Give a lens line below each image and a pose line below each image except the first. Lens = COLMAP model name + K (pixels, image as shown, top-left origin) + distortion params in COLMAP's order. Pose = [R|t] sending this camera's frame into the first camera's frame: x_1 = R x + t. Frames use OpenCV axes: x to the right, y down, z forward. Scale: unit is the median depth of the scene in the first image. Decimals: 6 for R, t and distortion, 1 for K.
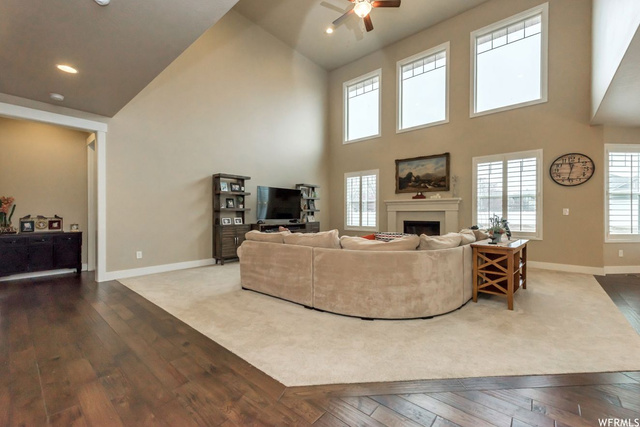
lens RADIAL K [[259.7, 0, 322.1], [0, 259.7, 218.2], [0, 0, 1]] dist [0.000354, -0.000027]
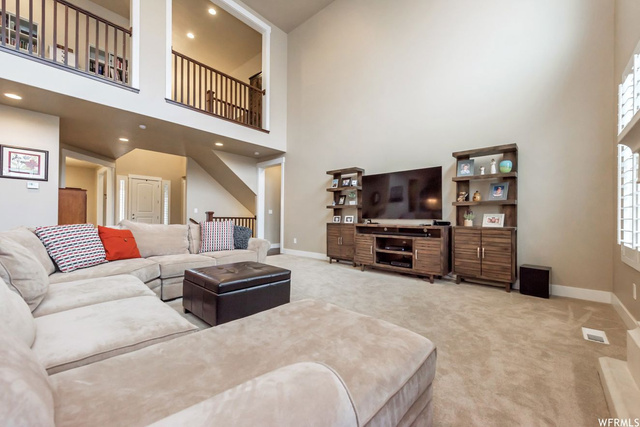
lens RADIAL K [[259.7, 0, 322.1], [0, 259.7, 218.2], [0, 0, 1]] dist [0.000354, -0.000027]
pose [[-0.021399, -0.010115, -0.999720, 0.522873], [-0.004459, 0.999940, -0.010022, 0.012595], [0.999761, 0.004243, -0.021443, 0.837997]]
